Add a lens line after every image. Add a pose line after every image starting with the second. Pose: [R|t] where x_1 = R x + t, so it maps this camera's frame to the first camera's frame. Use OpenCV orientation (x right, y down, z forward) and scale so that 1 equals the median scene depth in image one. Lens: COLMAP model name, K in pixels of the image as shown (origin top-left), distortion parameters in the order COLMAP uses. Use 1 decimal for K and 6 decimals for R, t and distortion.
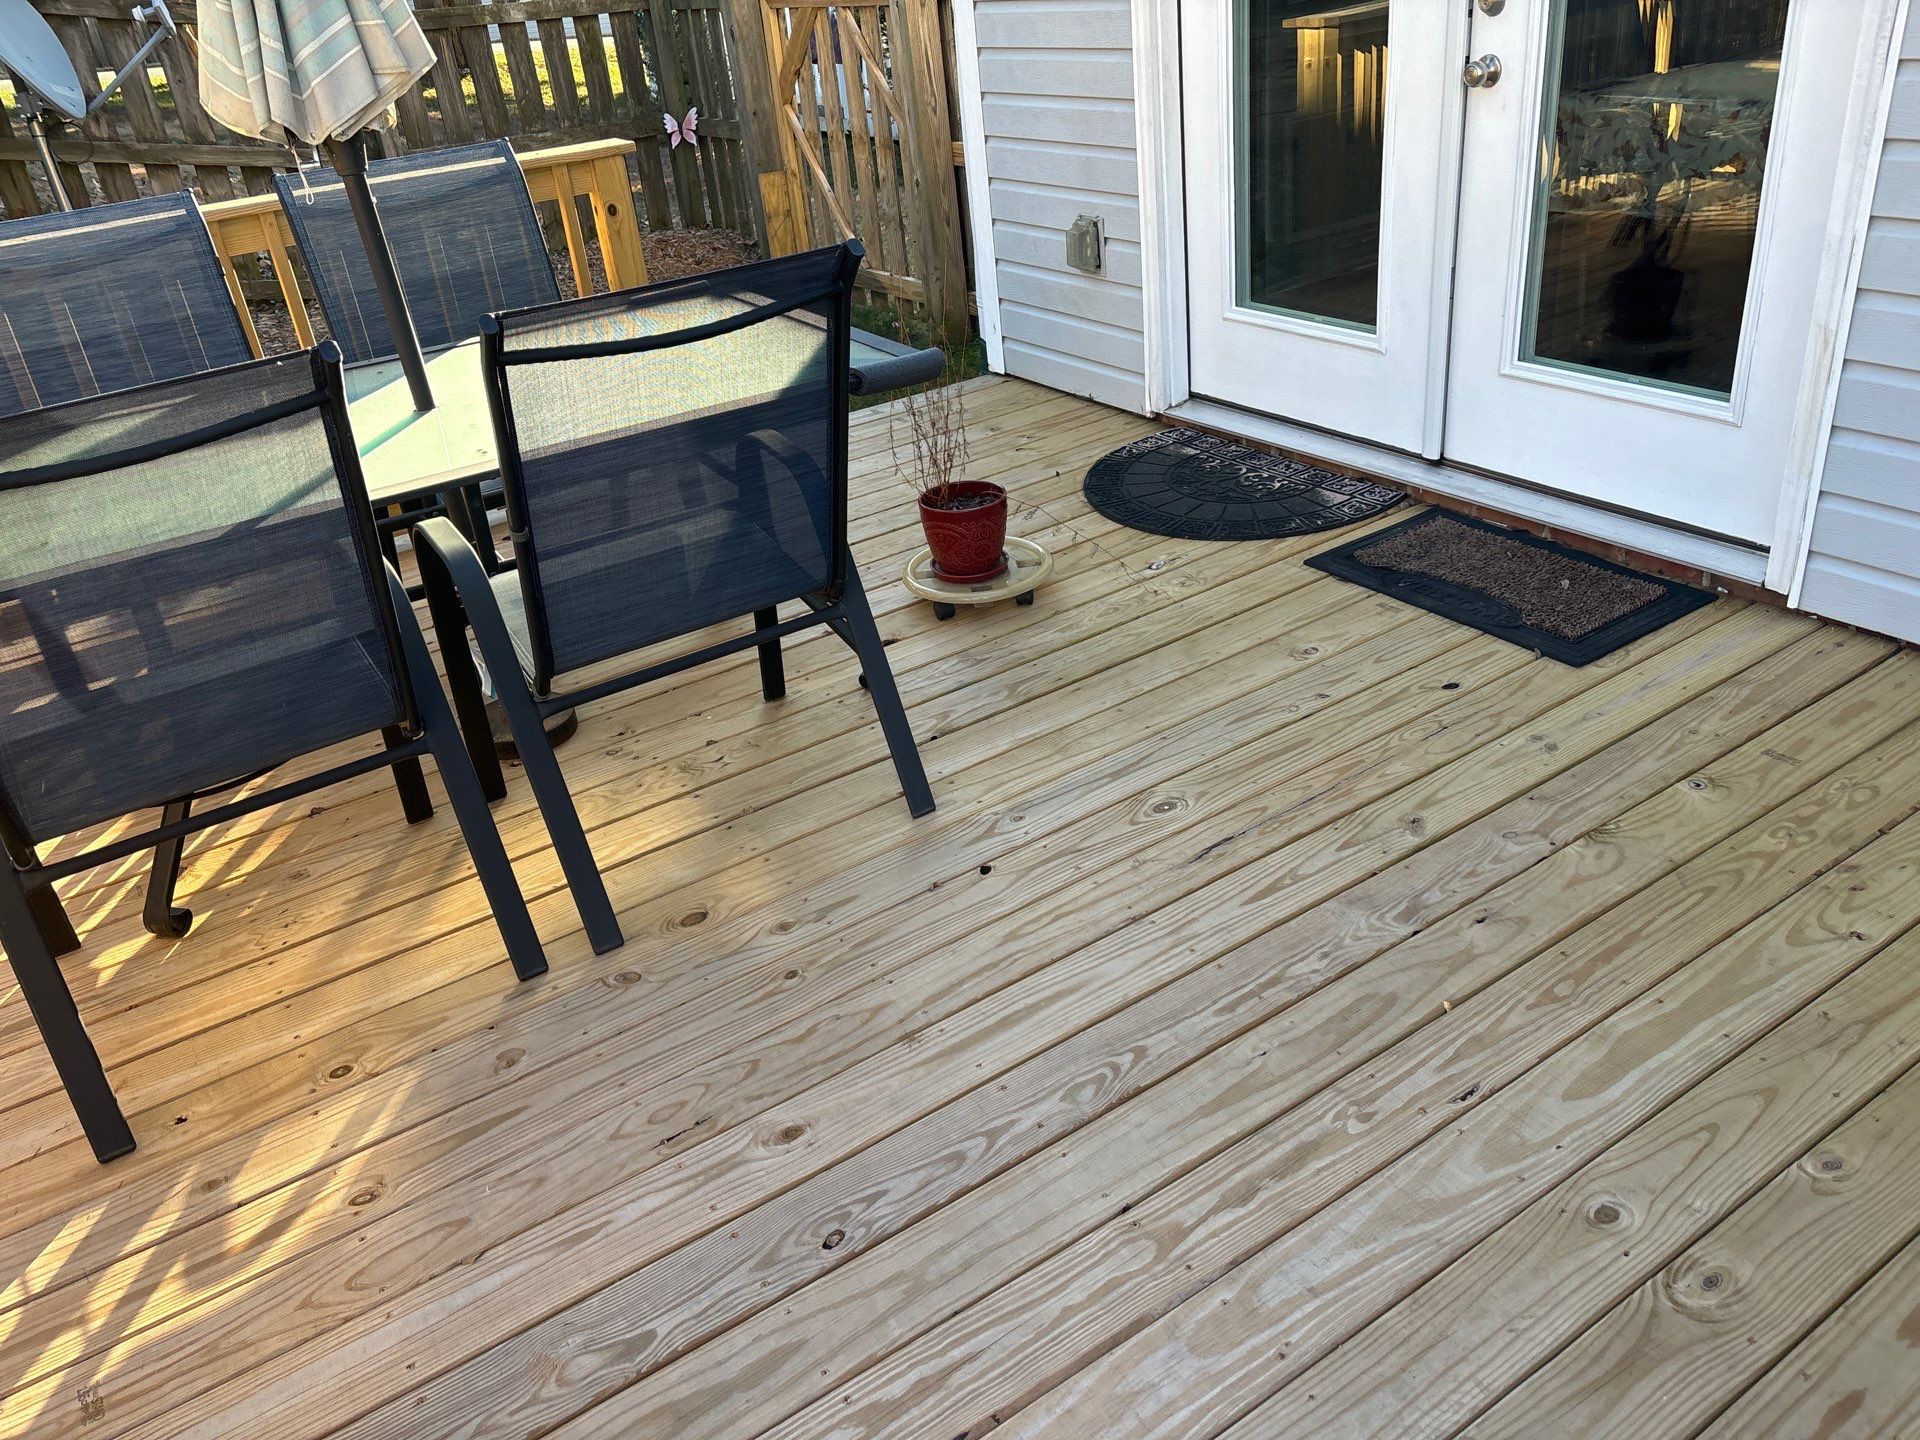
lens RADIAL K [[1456.6, 0, 960.0], [0, 1456.6, 720.0], [0, 0, 1]] dist [0.039203, -0.048500]
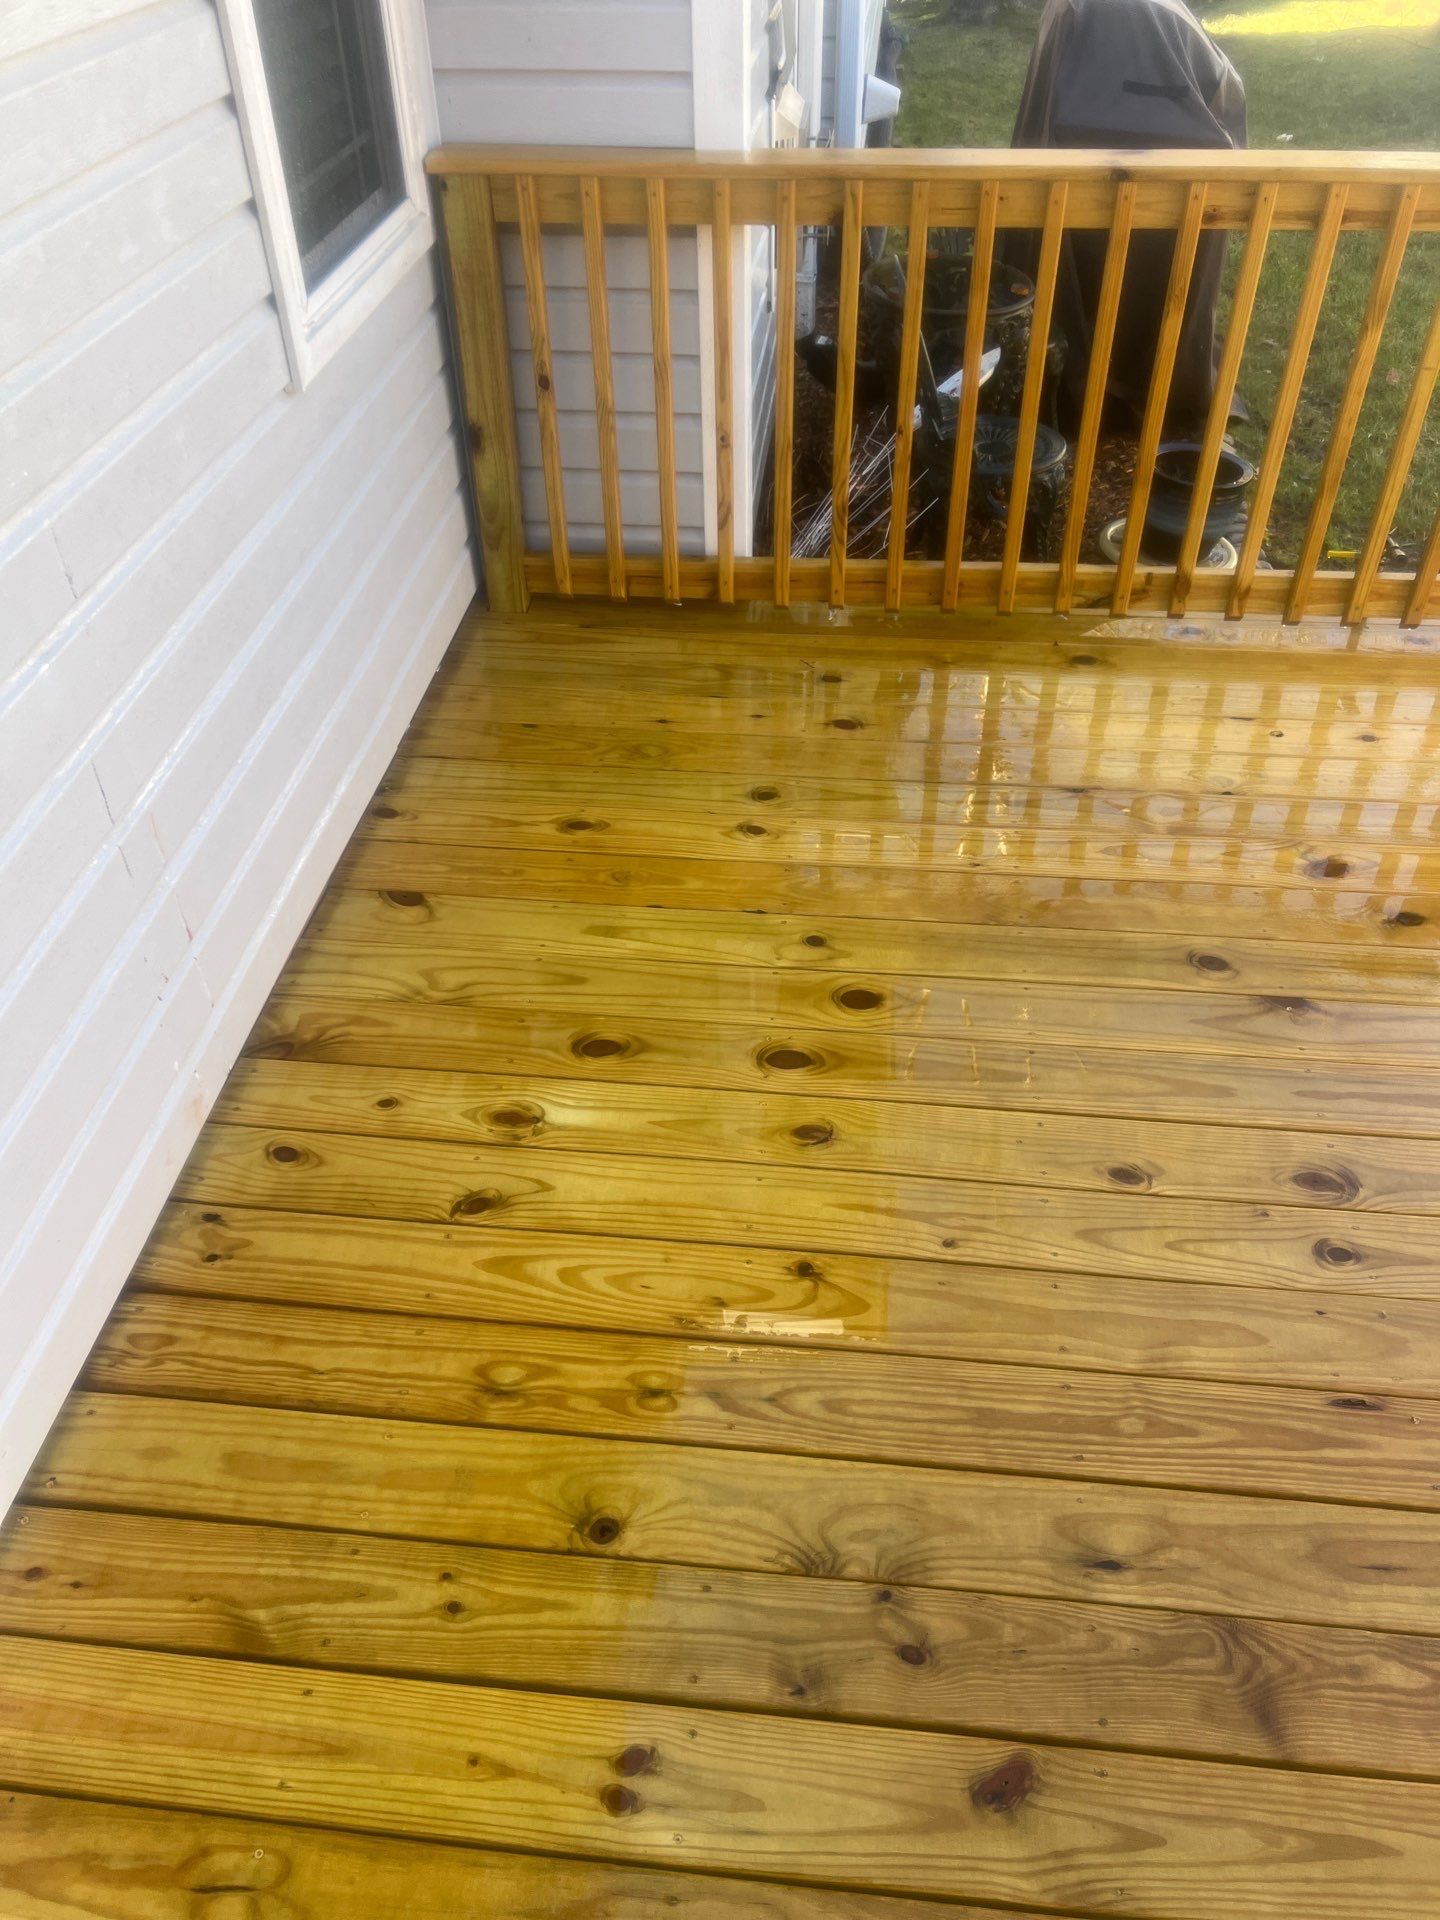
lens RADIAL K [[1456.6, 0, 720.0], [0, 1456.6, 960.0], [0, 0, 1]] dist [0.039203, -0.048500]
pose [[-0.767201, -0.320296, 0.555709, 0.129288], [0.388856, 0.456750, 0.800106, -0.421252], [-0.510091, 0.829934, -0.225870, 0.656828]]
